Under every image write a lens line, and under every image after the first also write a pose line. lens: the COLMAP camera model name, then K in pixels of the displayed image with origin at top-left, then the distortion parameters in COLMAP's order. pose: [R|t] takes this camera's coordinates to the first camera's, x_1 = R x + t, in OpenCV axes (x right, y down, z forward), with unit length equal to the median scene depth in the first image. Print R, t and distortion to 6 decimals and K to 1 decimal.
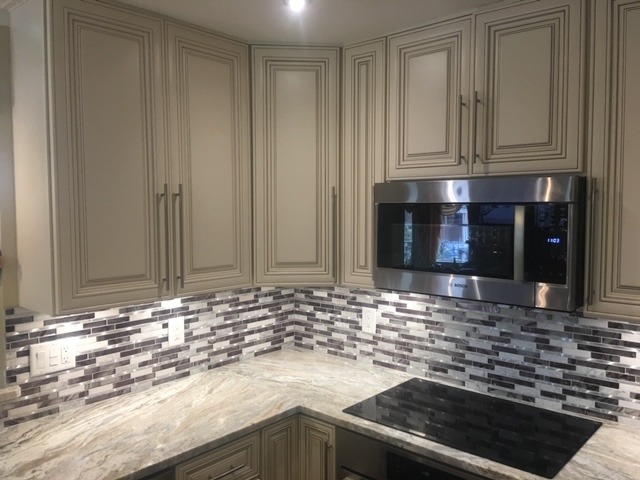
lens RADIAL K [[540.7, 0, 317.9], [0, 540.7, 237.9], [0, 0, 1]] dist [0.119907, -0.183963]
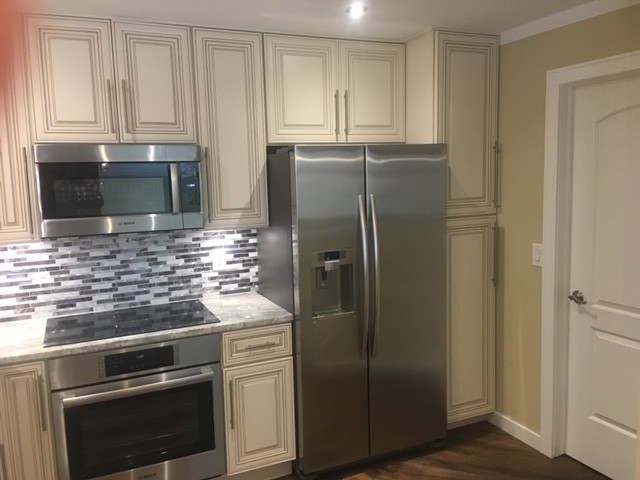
lens RADIAL K [[540.7, 0, 318.8], [0, 540.7, 235.1], [0, 0, 1]] dist [0.119907, -0.183963]
pose [[0.410066, -0.114211, 0.904877, -0.670116], [0.080387, 0.992793, 0.088878, 0.028971], [-0.908506, 0.036295, 0.416292, 0.001439]]
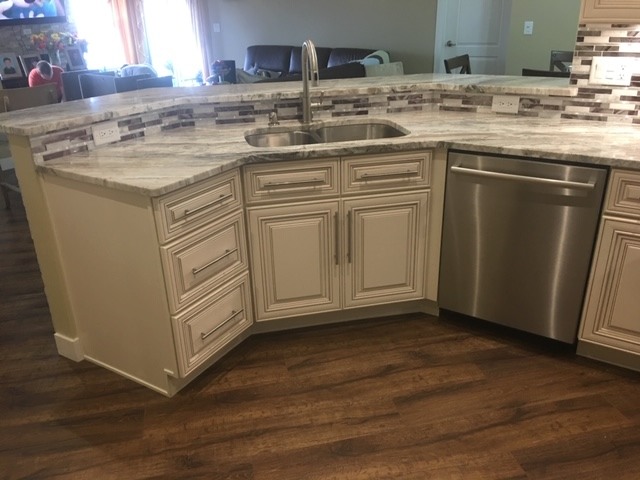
lens RADIAL K [[540.7, 0, 316.9], [0, 540.7, 238.1], [0, 0, 1]] dist [0.119907, -0.183963]
pose [[0.161429, 0.388427, -0.907229, 0.557412], [-0.029266, 0.920766, 0.389016, 0.095918], [0.986450, -0.036247, 0.160006, 0.169198]]
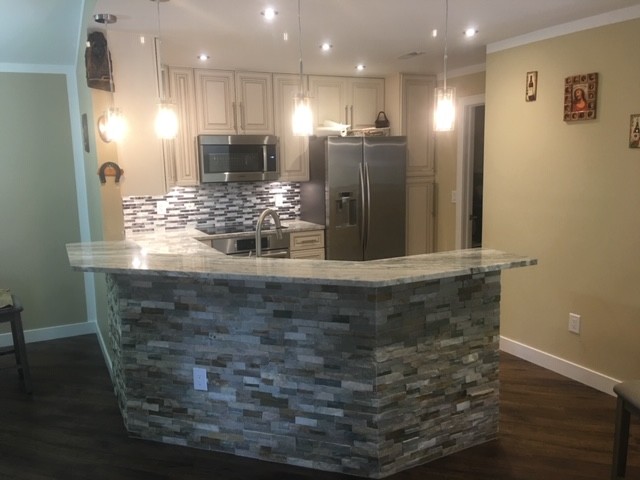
lens RADIAL K [[540.7, 0, 318.1], [0, 540.7, 237.1], [0, 0, 1]] dist [0.119907, -0.183963]
pose [[0.372008, -0.142629, 0.917206, -1.767208], [0.073829, 0.989540, 0.123933, 0.068803], [-0.925289, 0.021612, 0.378647, -0.284863]]
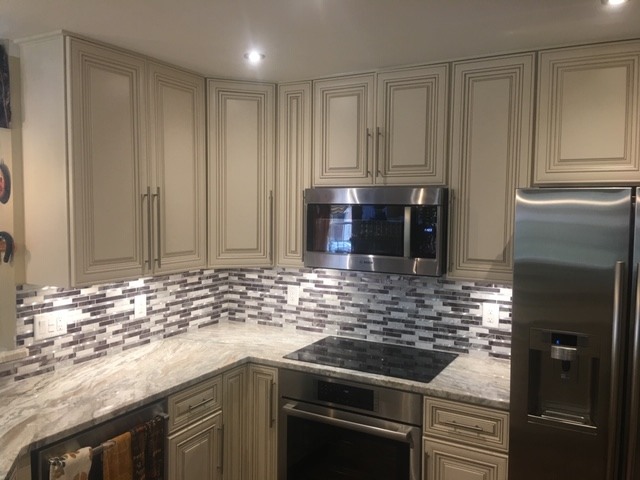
lens RADIAL K [[540.7, 0, 318.7], [0, 540.7, 238.5], [0, 0, 1]] dist [0.119907, -0.183963]
pose [[0.976141, -0.002522, 0.217123, -0.146782], [0.001726, 0.999991, 0.003854, 0.016789], [-0.217130, -0.003387, 0.976137, -0.304119]]
